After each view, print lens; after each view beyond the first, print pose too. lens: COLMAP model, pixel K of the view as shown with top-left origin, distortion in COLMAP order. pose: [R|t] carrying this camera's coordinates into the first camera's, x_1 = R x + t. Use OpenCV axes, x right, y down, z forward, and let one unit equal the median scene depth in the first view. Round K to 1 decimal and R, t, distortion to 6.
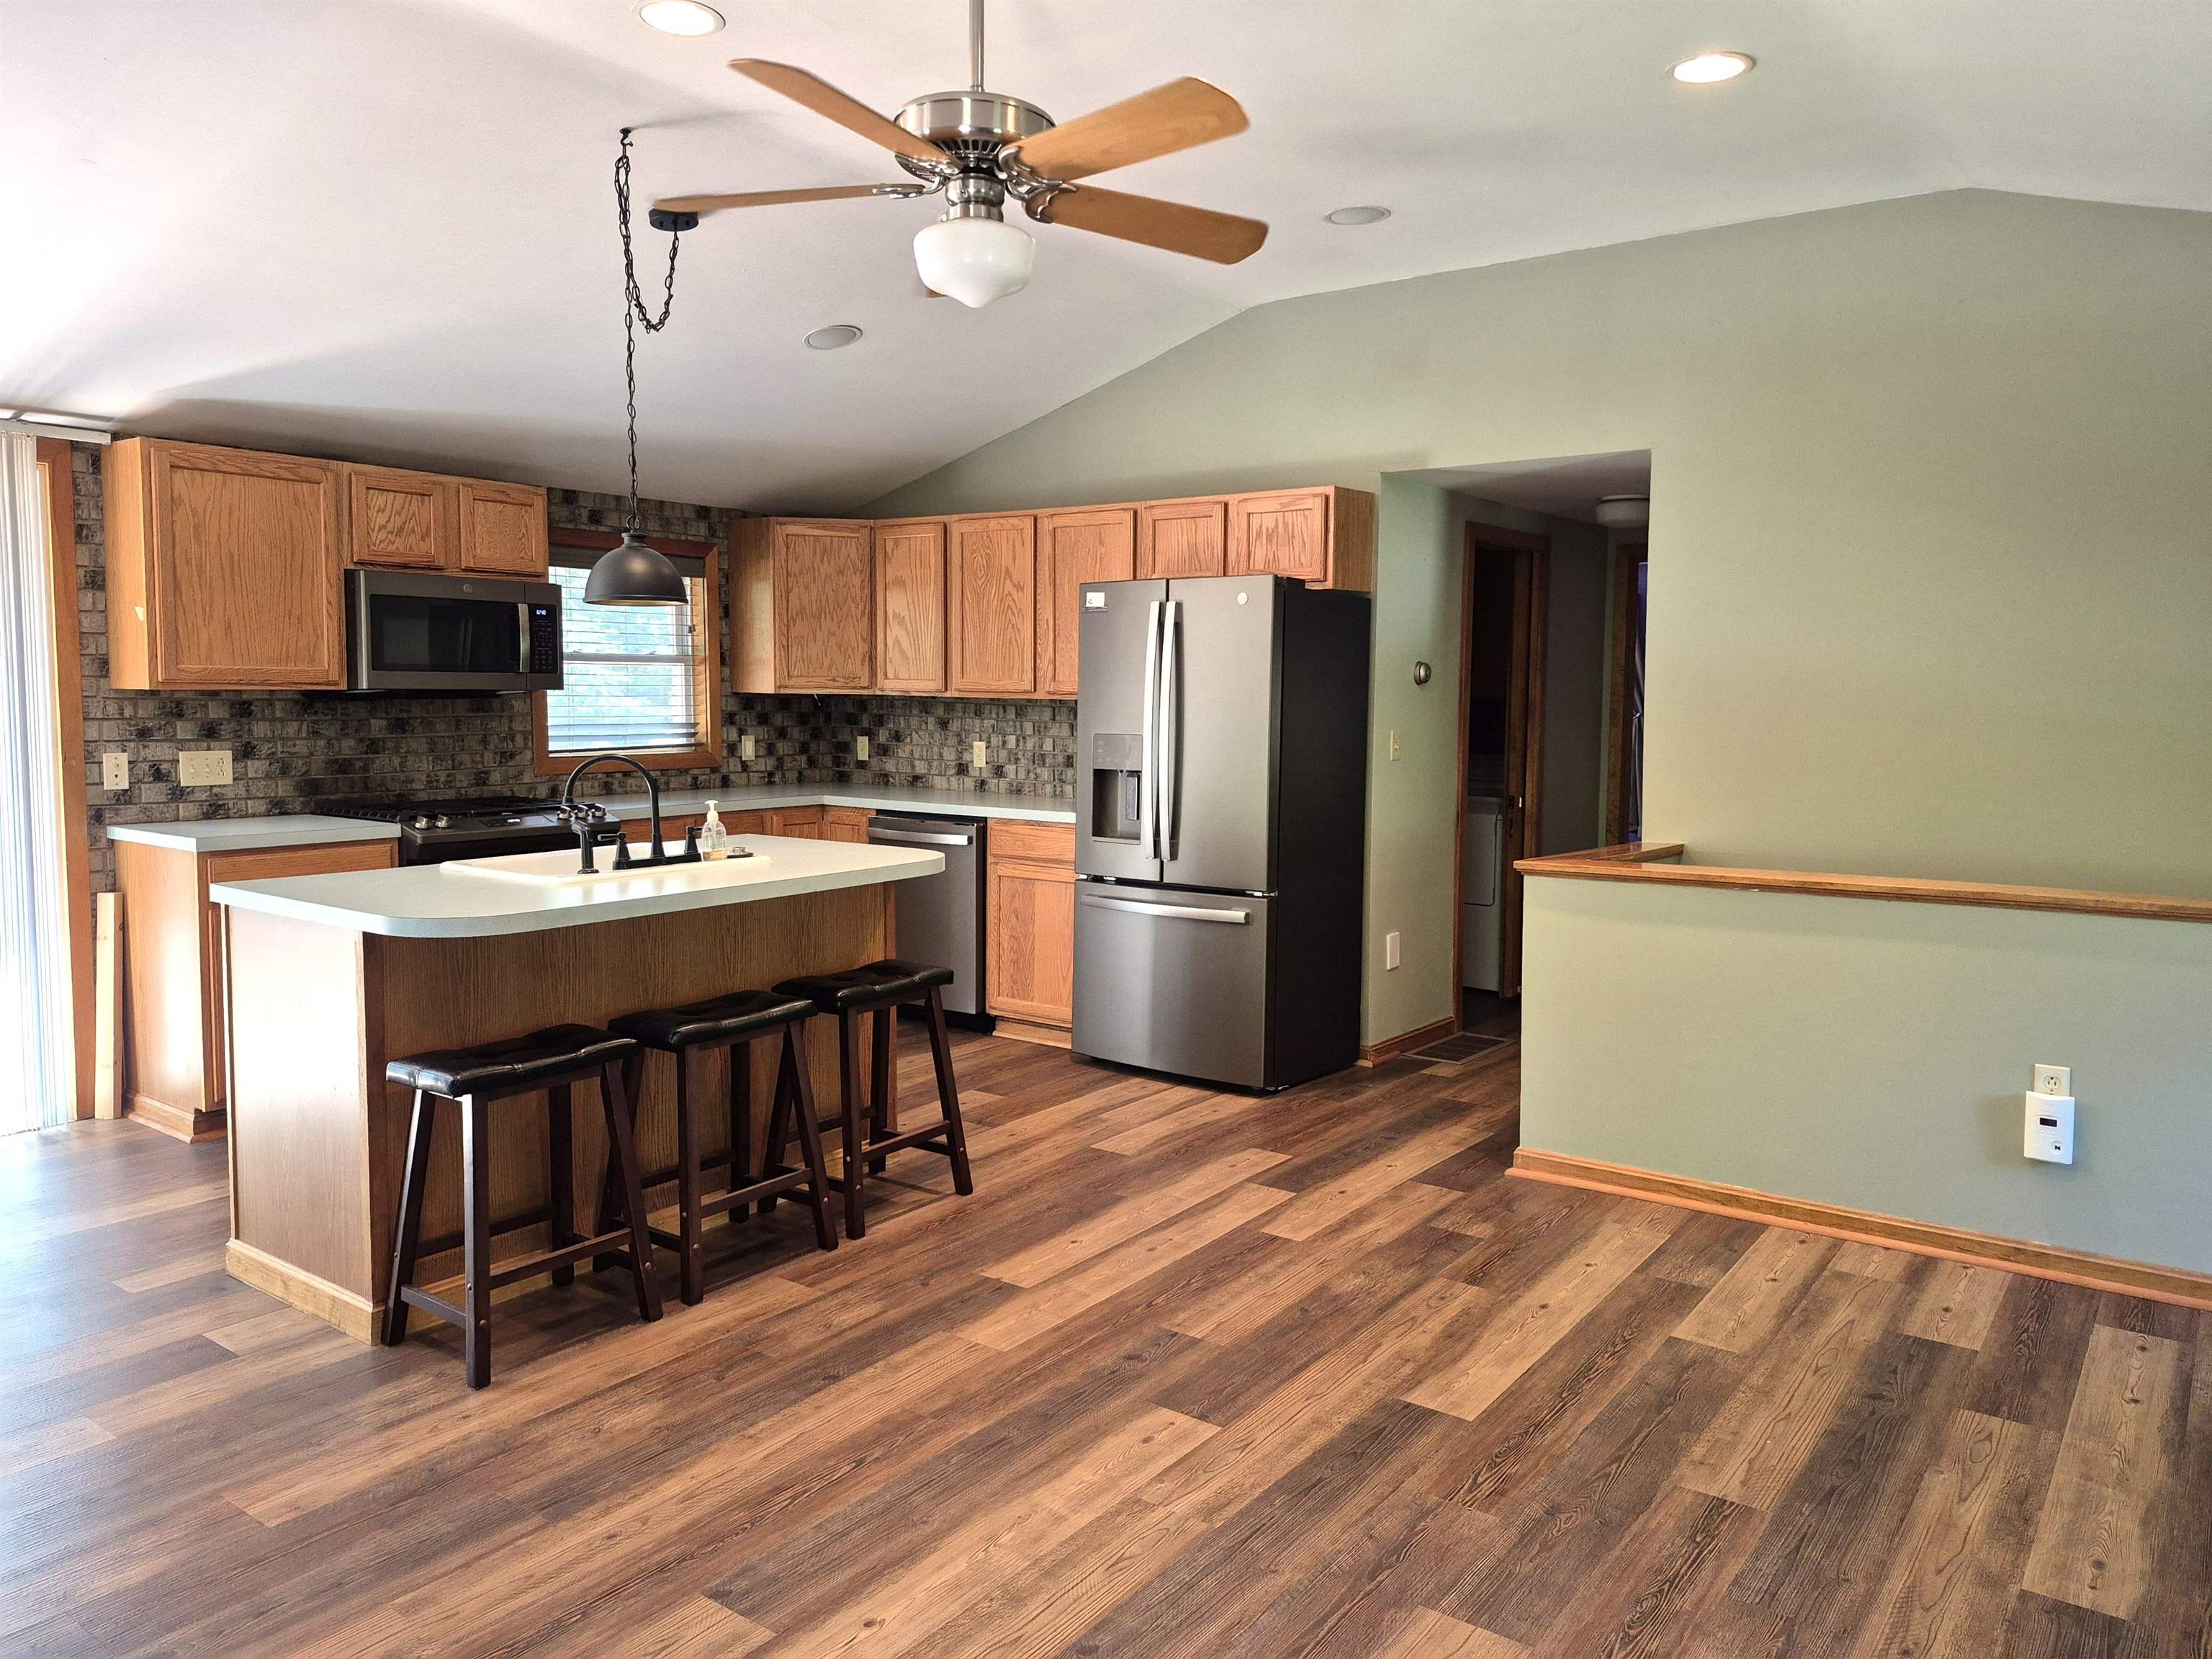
lens RADIAL K [[1494.1, 0, 1084.9], [0, 1494.1, 804.0], [0, 0, 1]] dist [0.132245, -0.165064]
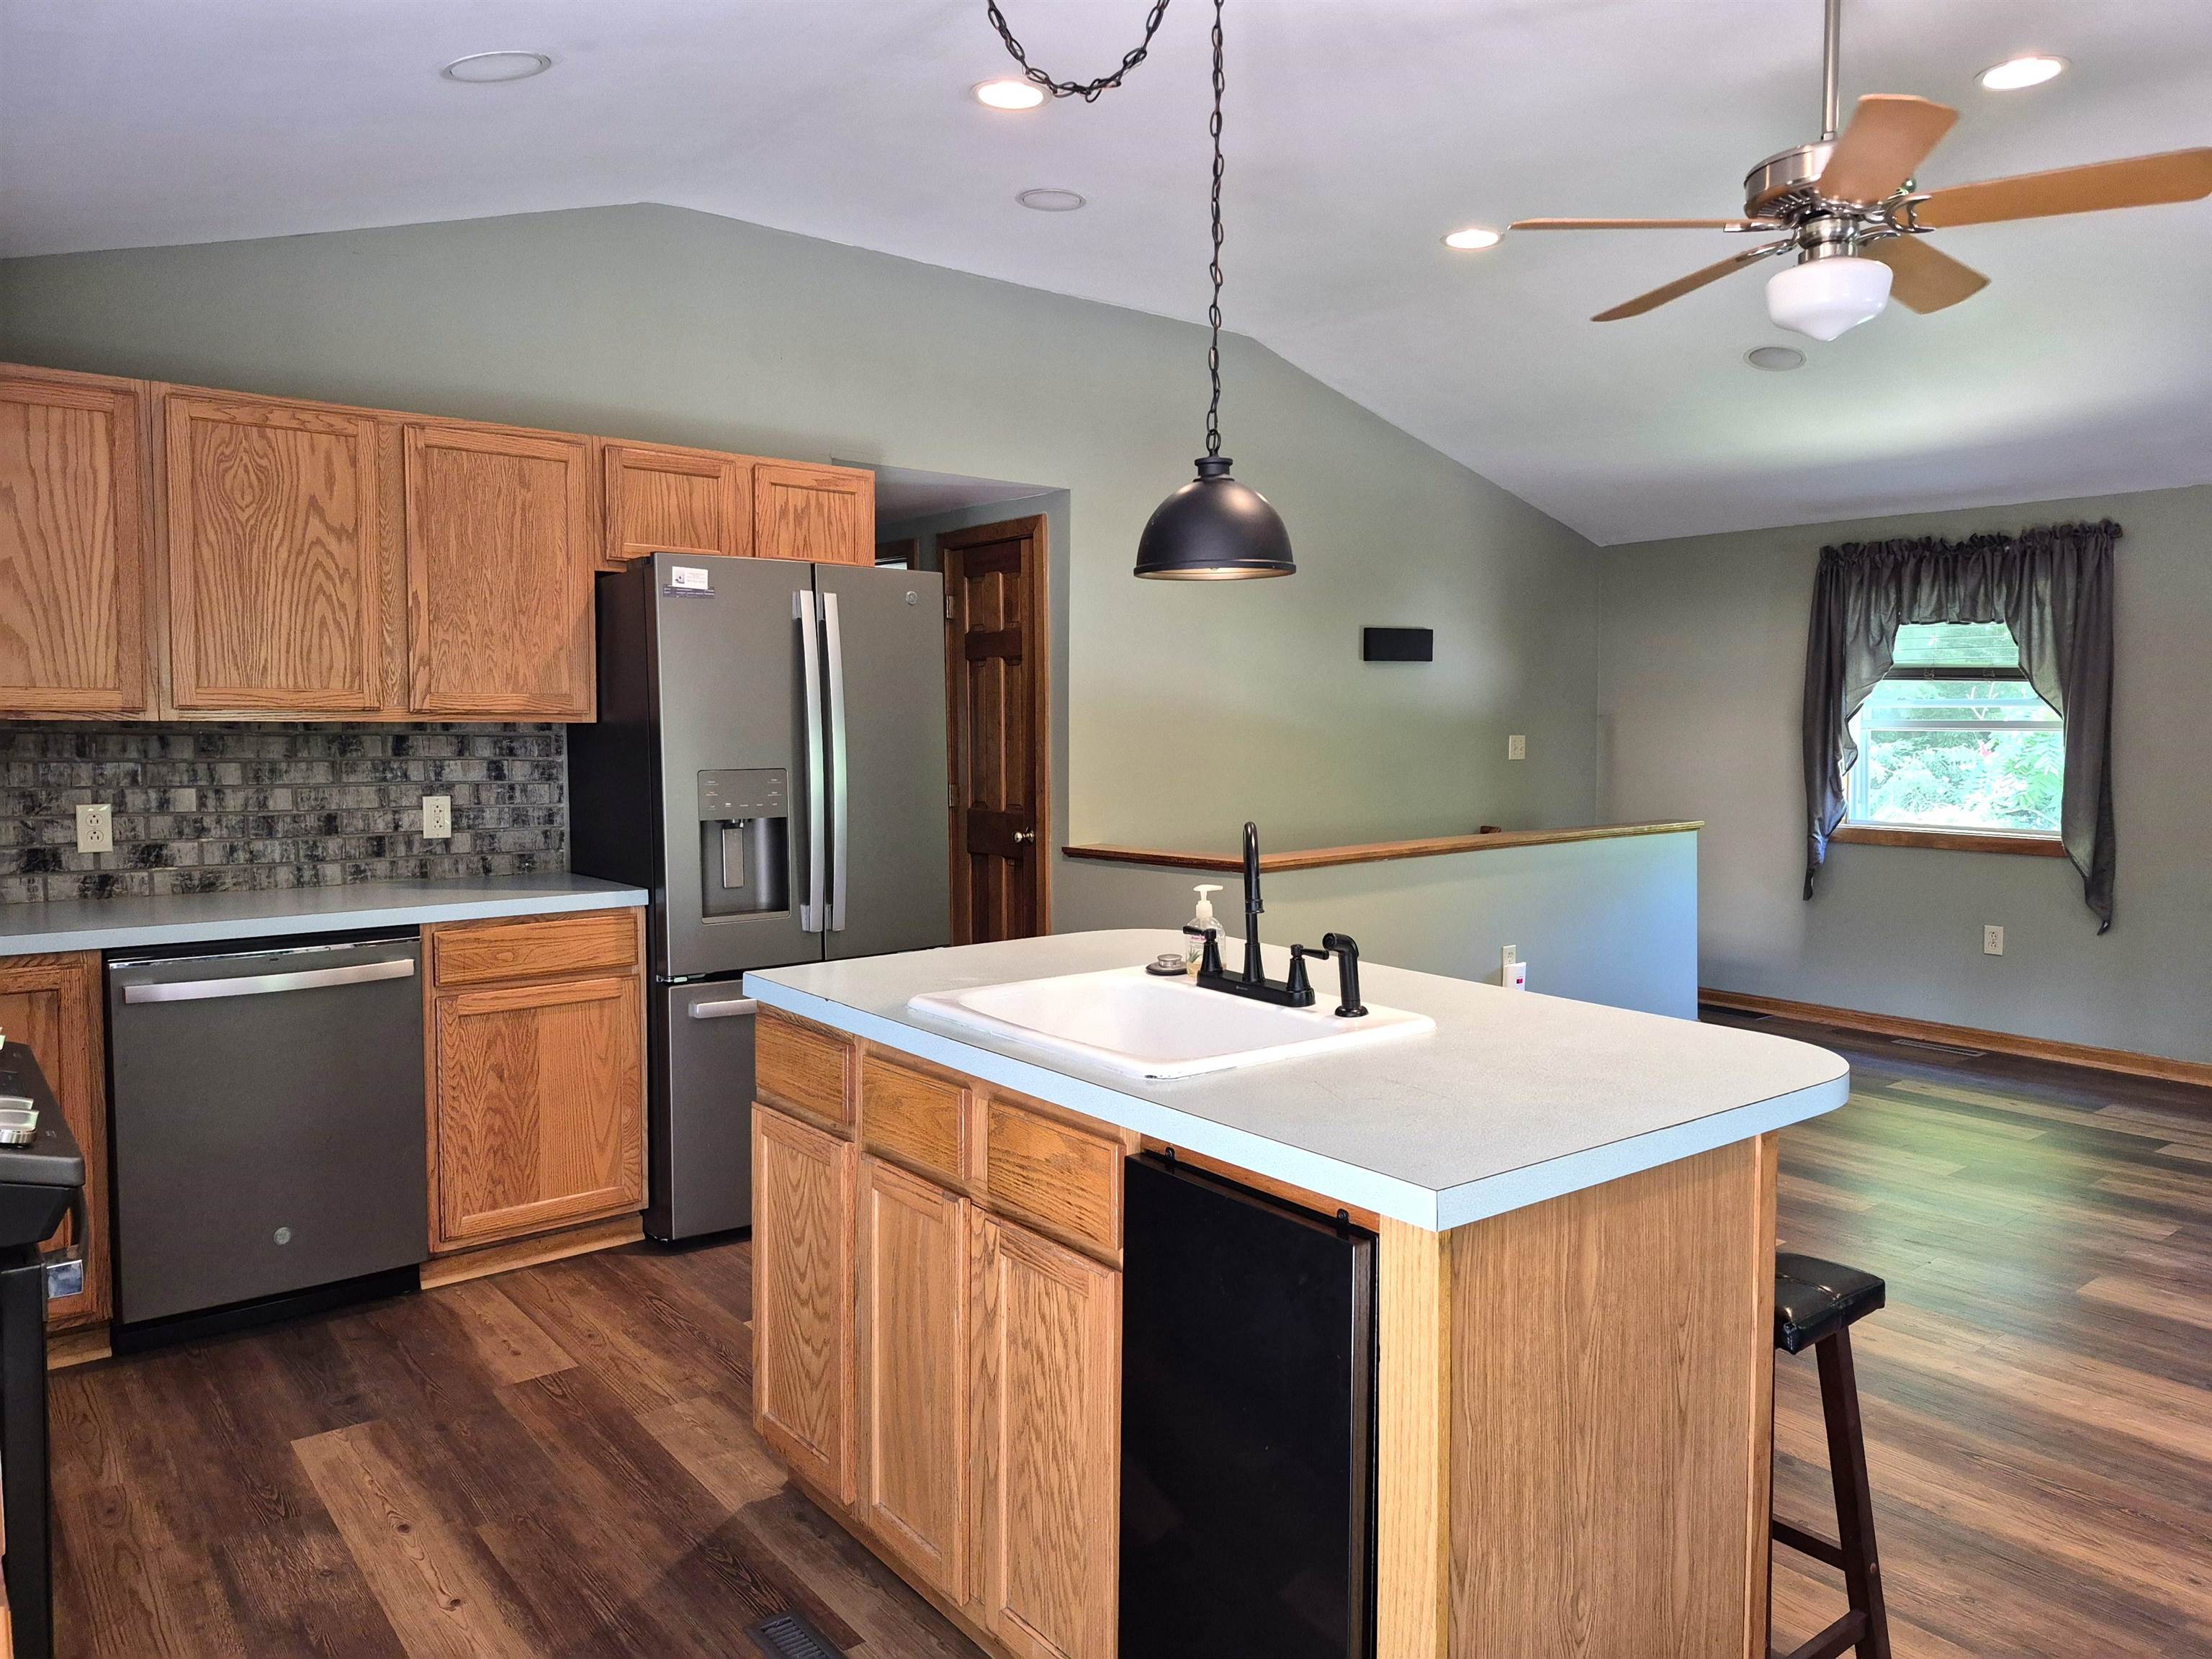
lens RADIAL K [[1560.9, 0, 1105.3], [0, 1560.9, 796.0], [0, 0, 1]] dist [0.114463, -0.117021]
pose [[0.234959, -0.068219, 0.969608, -0.554629], [0.068576, 0.996212, 0.053473, -0.052291], [-0.969583, 0.053928, 0.238747, 0.536588]]
